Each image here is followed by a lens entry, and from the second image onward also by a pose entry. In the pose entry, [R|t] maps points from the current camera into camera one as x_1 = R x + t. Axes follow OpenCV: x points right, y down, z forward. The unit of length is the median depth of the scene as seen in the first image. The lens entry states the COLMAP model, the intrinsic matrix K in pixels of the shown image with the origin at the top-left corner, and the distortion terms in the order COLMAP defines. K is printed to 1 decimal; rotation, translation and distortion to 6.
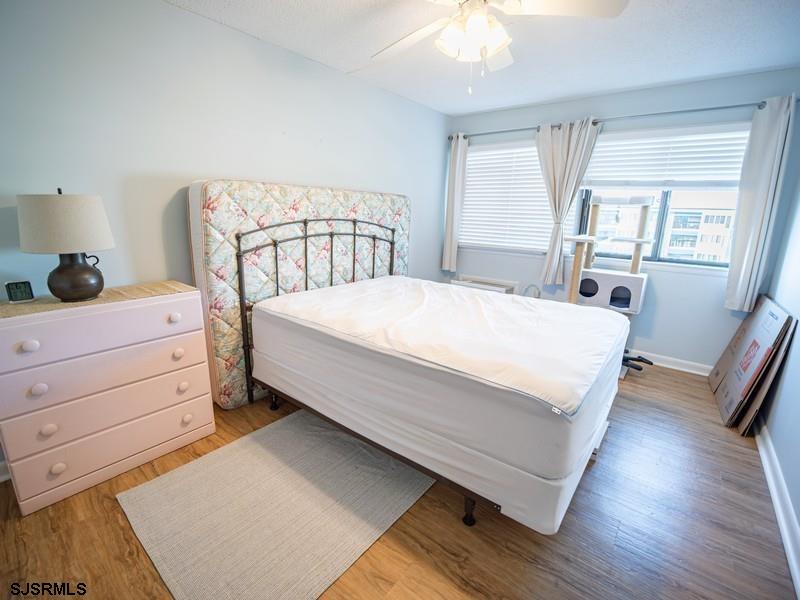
lens RADIAL K [[364.1, 0, 398.7], [0, 364.1, 294.8], [0, 0, 1]] dist [-0.016344, -0.000380]
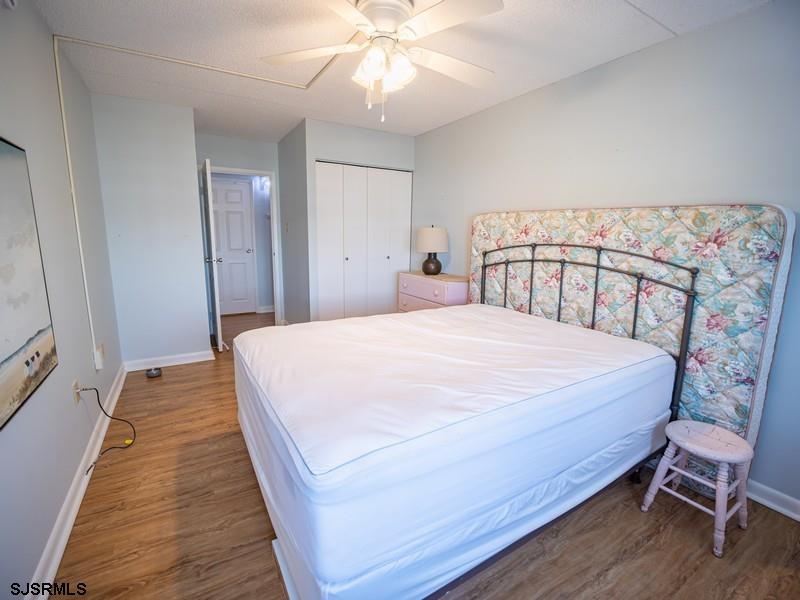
lens RADIAL K [[364.1, 0, 402.4], [0, 364.1, 298.8], [0, 0, 1]] dist [-0.016344, -0.000380]
pose [[-0.338936, 0.127808, -0.932088, 0.751063], [-0.248058, 0.943532, 0.219579, -0.175203], [0.907518, 0.305635, -0.288093, 0.913392]]
